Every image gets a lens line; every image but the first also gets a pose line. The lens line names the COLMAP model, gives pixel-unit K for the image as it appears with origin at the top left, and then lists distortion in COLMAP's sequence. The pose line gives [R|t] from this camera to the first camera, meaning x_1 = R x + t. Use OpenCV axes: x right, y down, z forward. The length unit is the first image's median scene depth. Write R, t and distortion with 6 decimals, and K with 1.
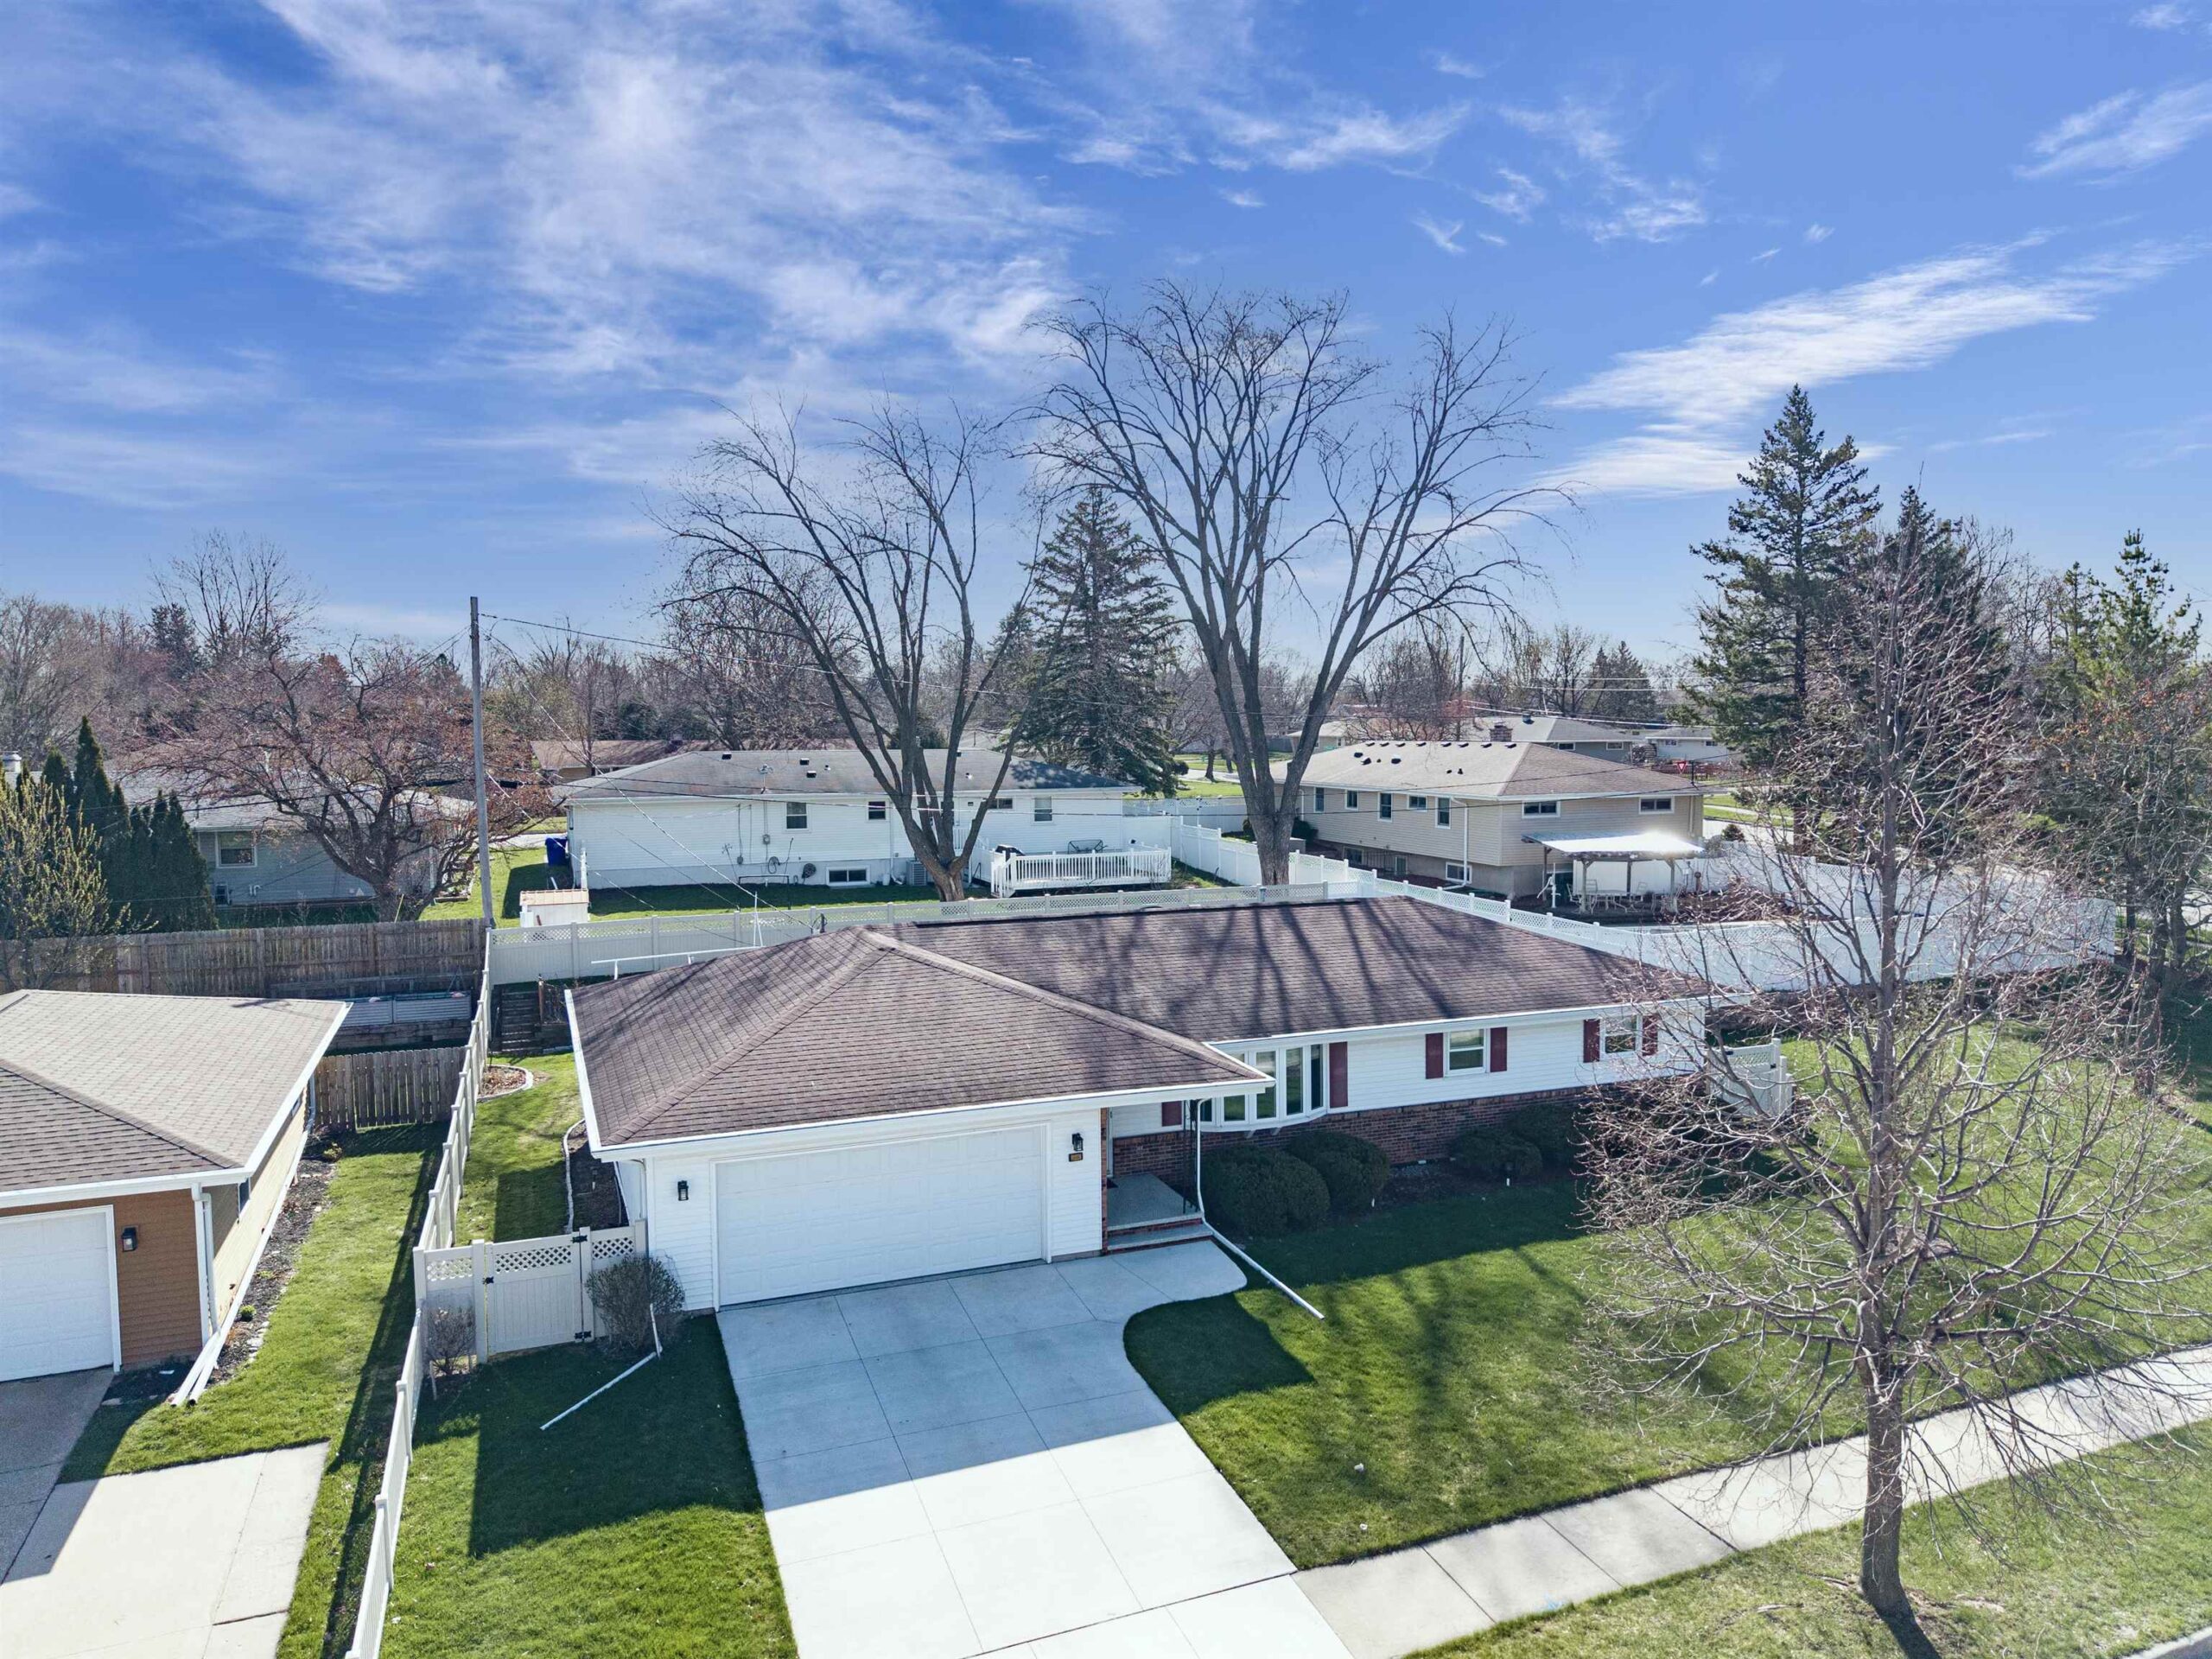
lens RADIAL K [[1516.0, 0, 1106.0], [0, 1516.0, 829.5], [0, 0, 1]] dist [0.009787, 0.000342]
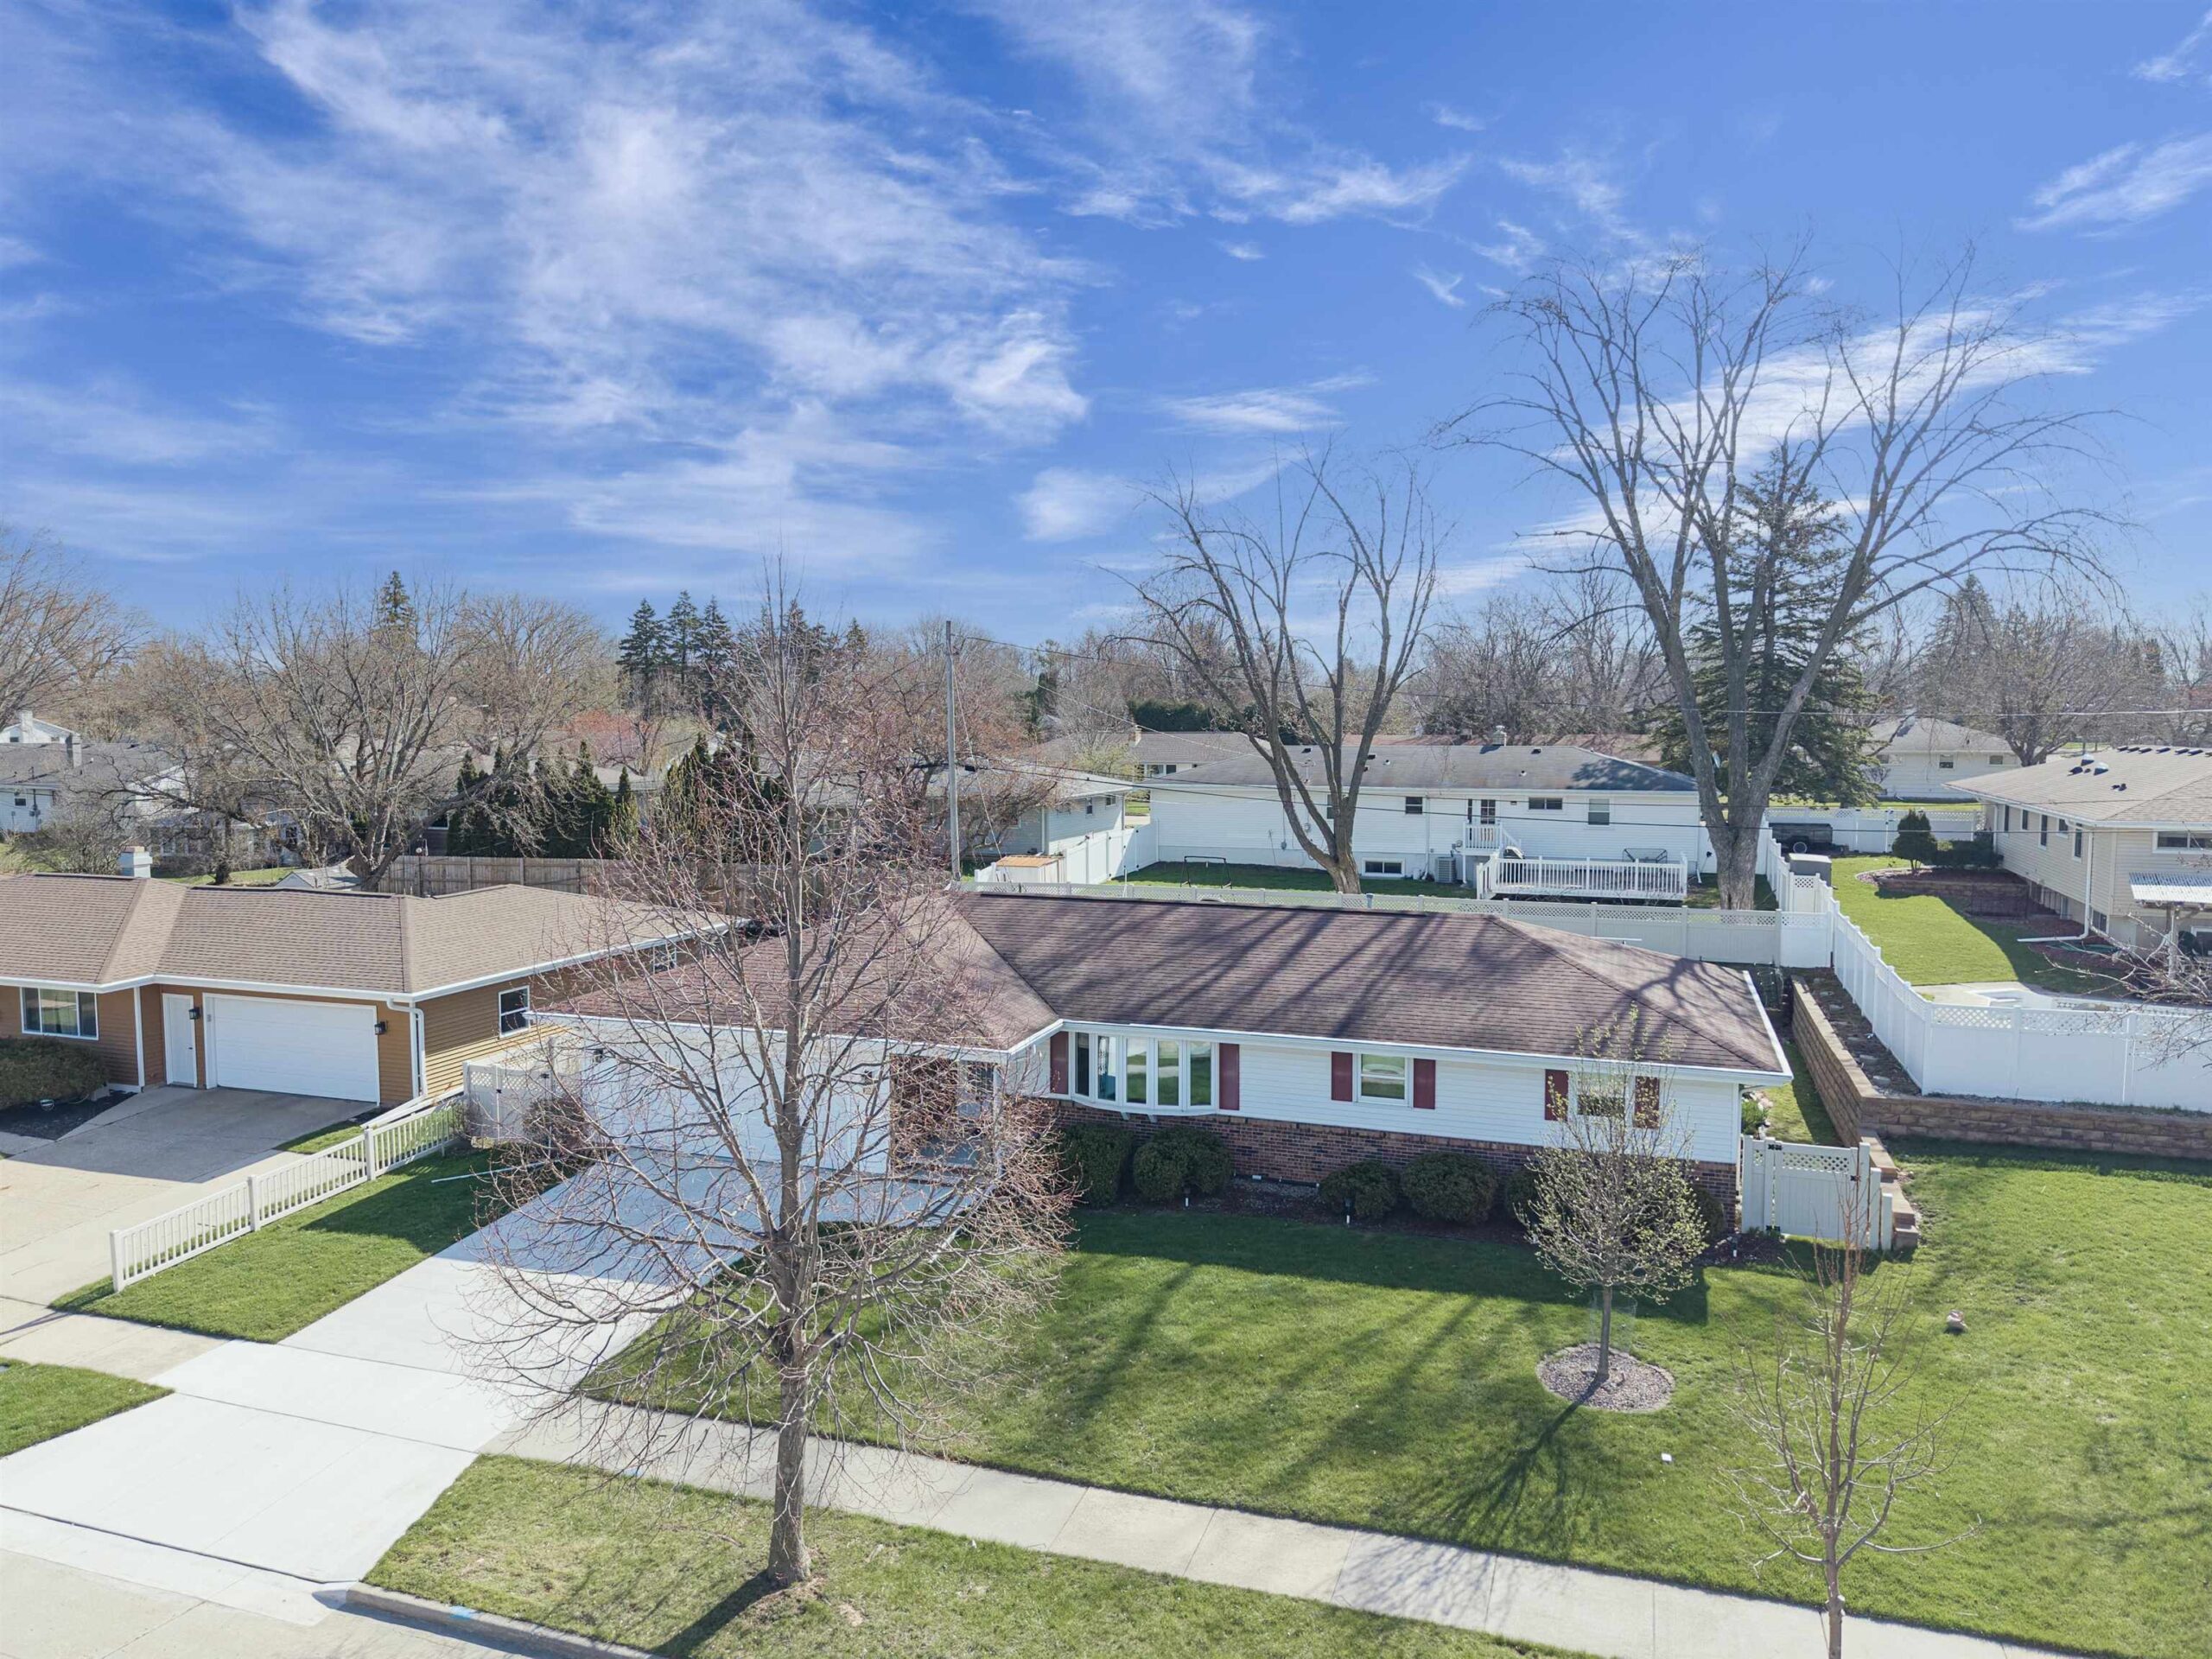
lens RADIAL K [[1516.0, 0, 1106.0], [0, 1516.0, 829.5], [0, 0, 1]] dist [0.009787, 0.000342]
pose [[0.740469, 0.052938, -0.670003, 0.745378], [-0.050573, 0.998456, 0.022998, -0.018713], [0.670185, 0.016854, 0.742002, 0.205180]]
